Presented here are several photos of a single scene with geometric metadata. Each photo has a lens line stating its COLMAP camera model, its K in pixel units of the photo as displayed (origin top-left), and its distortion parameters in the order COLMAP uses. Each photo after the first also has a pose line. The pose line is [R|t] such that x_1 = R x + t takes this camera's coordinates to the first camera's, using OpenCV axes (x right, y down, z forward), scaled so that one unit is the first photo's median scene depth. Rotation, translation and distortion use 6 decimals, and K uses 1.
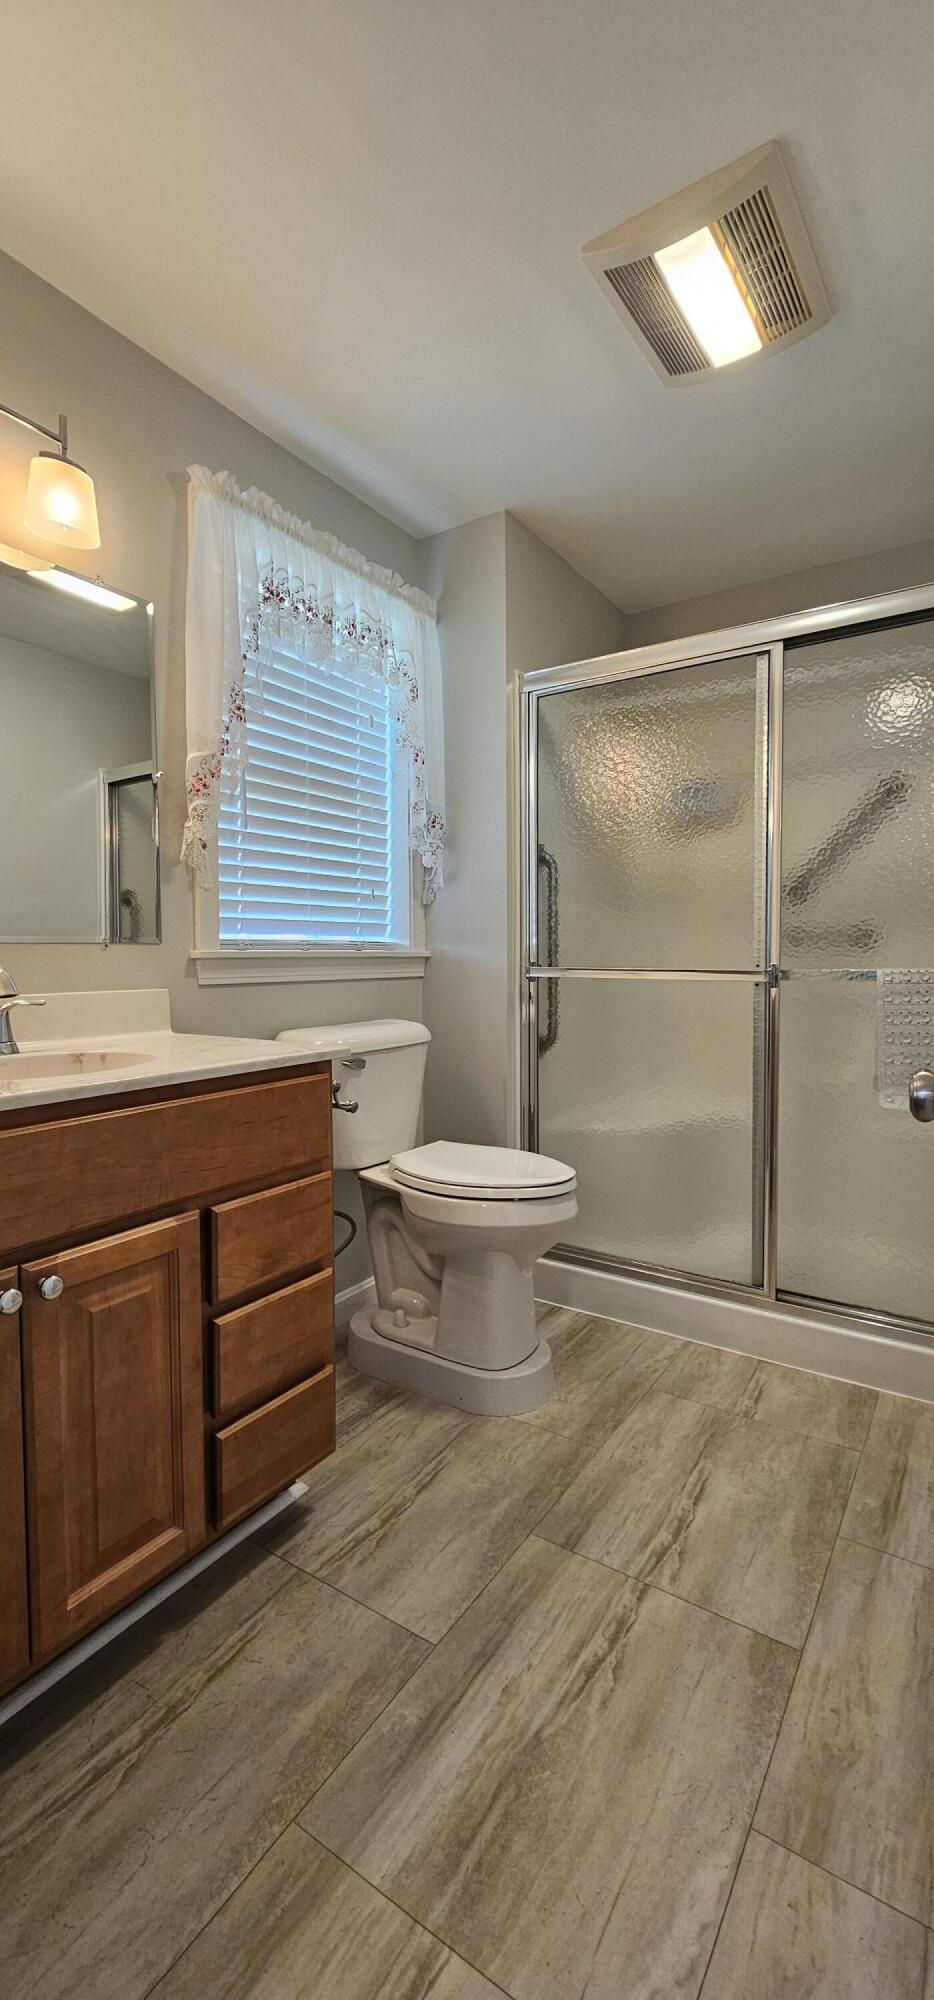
lens RADIAL K [[827.1, 0, 468.2], [0, 827.1, 981.9], [0, 0, 1]] dist [-0.000031, 0.000372]
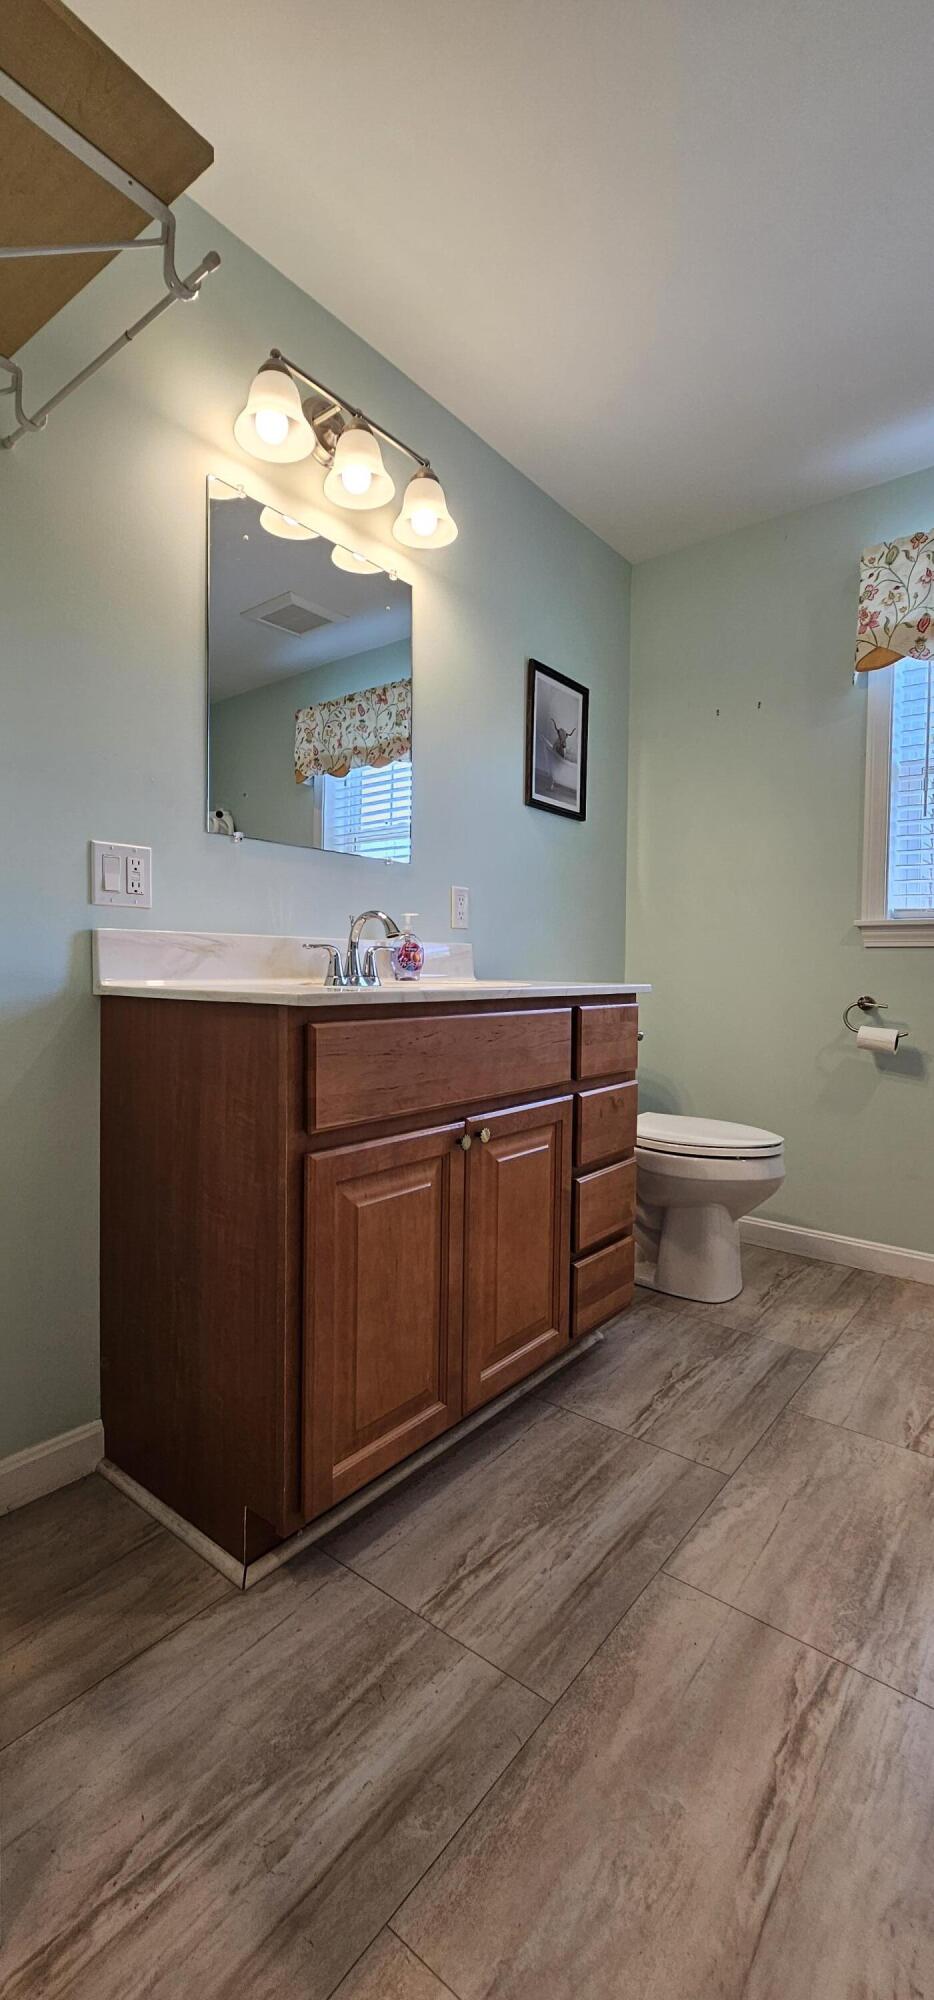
lens RADIAL K [[827.1, 0, 461.0], [0, 827.1, 1000.6], [0, 0, 1]] dist [-0.000031, 0.000372]
pose [[-0.996001, -0.018009, 0.087507, -0.170612], [-0.009954, 0.995744, 0.091624, 0.052767], [-0.088784, 0.090387, -0.991941, 1.754965]]
